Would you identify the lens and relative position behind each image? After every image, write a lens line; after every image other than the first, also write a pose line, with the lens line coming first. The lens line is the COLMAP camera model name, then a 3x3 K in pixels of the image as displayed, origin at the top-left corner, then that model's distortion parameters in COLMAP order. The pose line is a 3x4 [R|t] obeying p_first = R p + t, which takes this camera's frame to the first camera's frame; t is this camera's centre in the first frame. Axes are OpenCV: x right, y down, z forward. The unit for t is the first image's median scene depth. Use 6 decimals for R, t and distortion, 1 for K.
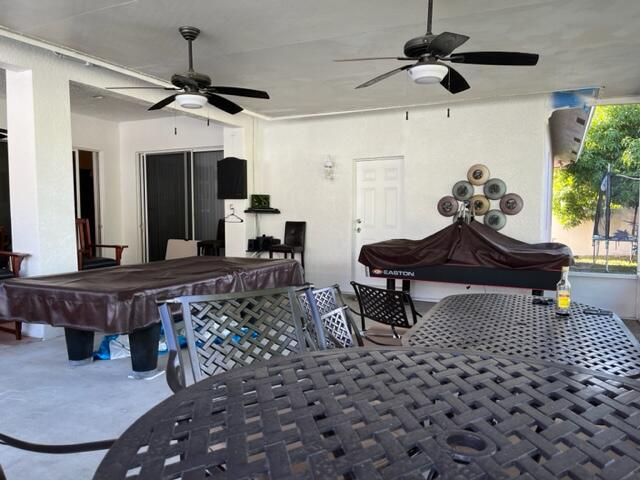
lens RADIAL K [[490.8, 0, 322.9], [0, 490.8, 244.8], [0, 0, 1]] dist [0.053235, -0.080212]
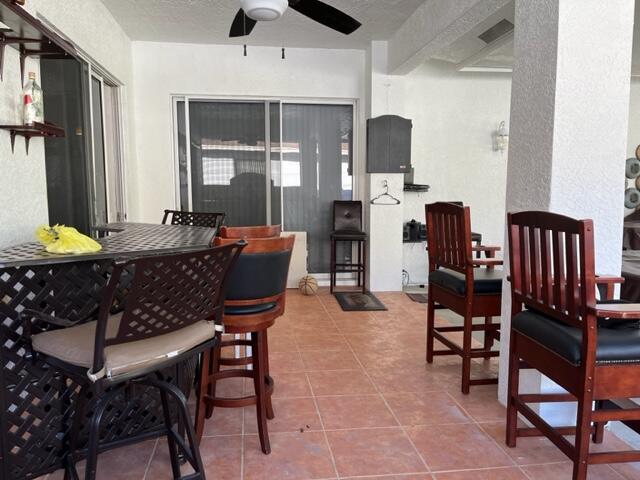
lens RADIAL K [[490.8, 0, 319.8], [0, 490.8, 239.8], [0, 0, 1]] dist [0.053235, -0.080212]
pose [[0.830431, -0.062231, 0.553635, -1.070312], [0.037218, 0.997719, 0.056322, -0.060374], [-0.555877, -0.026167, 0.830853, 0.692076]]
